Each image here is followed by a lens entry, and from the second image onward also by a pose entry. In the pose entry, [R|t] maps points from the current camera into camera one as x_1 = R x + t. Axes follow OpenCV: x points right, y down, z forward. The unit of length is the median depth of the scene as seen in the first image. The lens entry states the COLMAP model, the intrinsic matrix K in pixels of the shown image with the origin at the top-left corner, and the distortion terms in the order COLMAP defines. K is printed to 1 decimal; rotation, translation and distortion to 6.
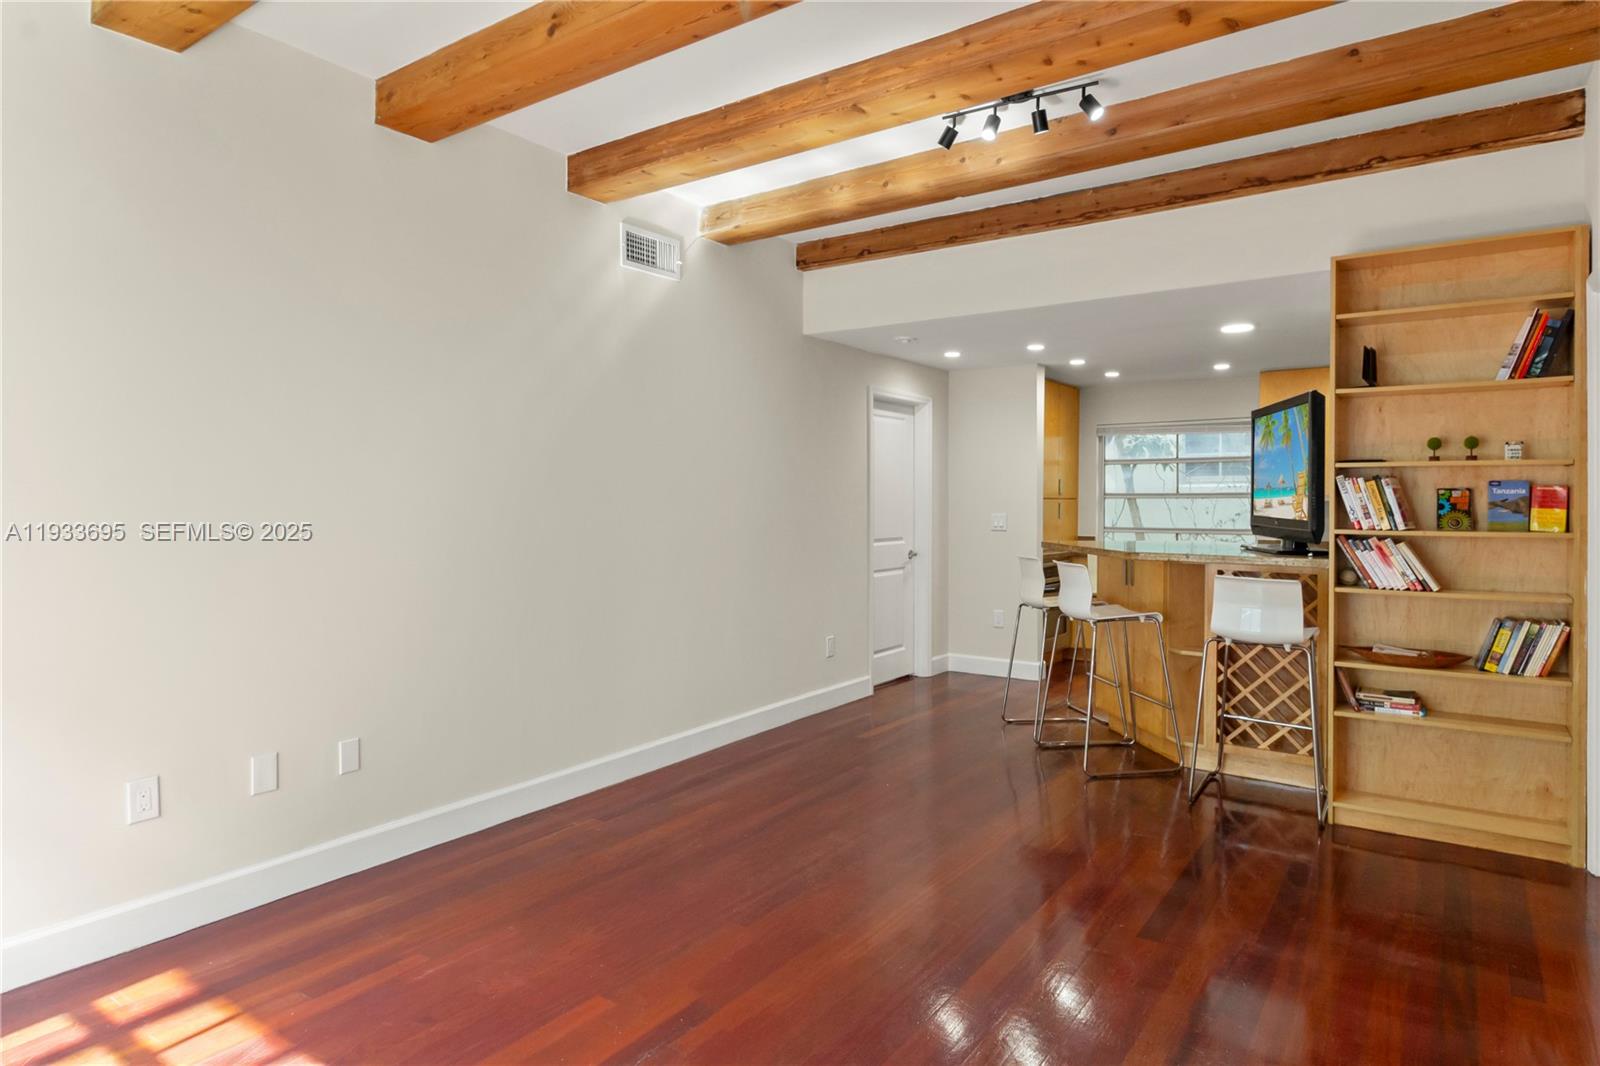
lens RADIAL K [[913.5, 0, 798.5], [0, 913.5, 490.5], [0, 0, 1]] dist [0.001986, -0.001561]
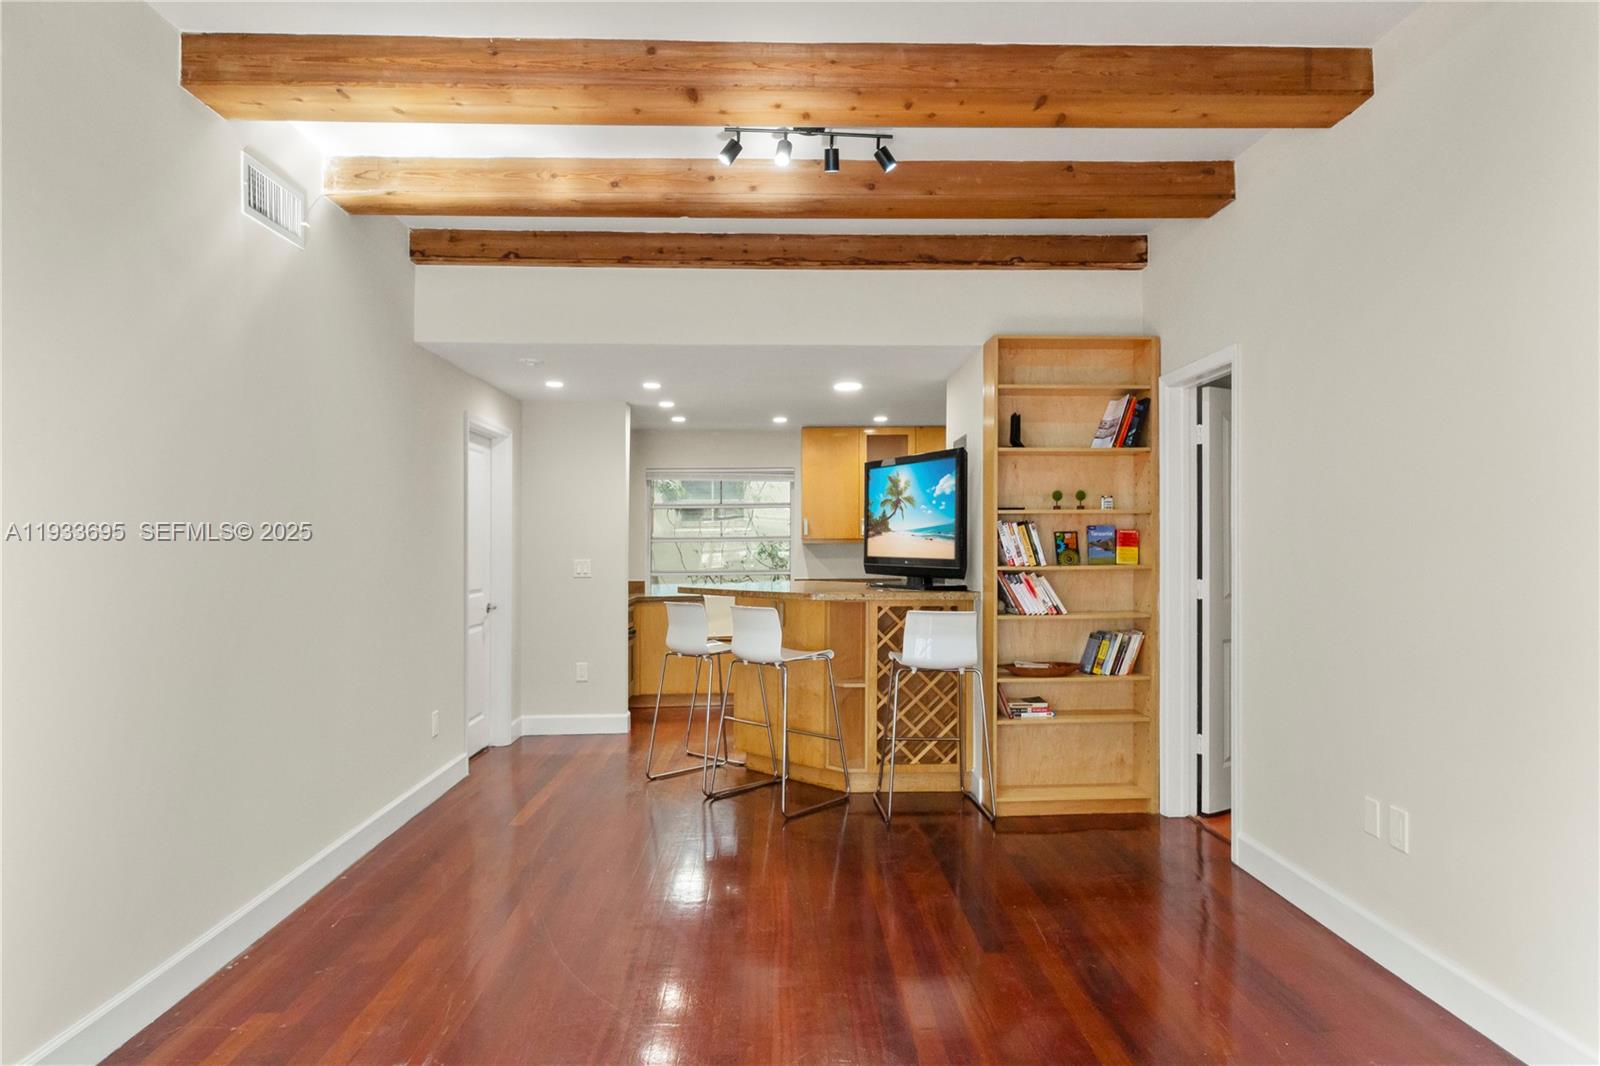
lens RADIAL K [[931.9, 0, 800.0], [0, 931.9, 533.0], [0, 0, 1]] dist [0.000979, -0.000962]
pose [[0.788292, -0.000225, 0.615302, -0.355479], [0.002230, 0.999994, -0.002492, 0.001842], [-0.615298, 0.003336, 0.788288, 0.211503]]
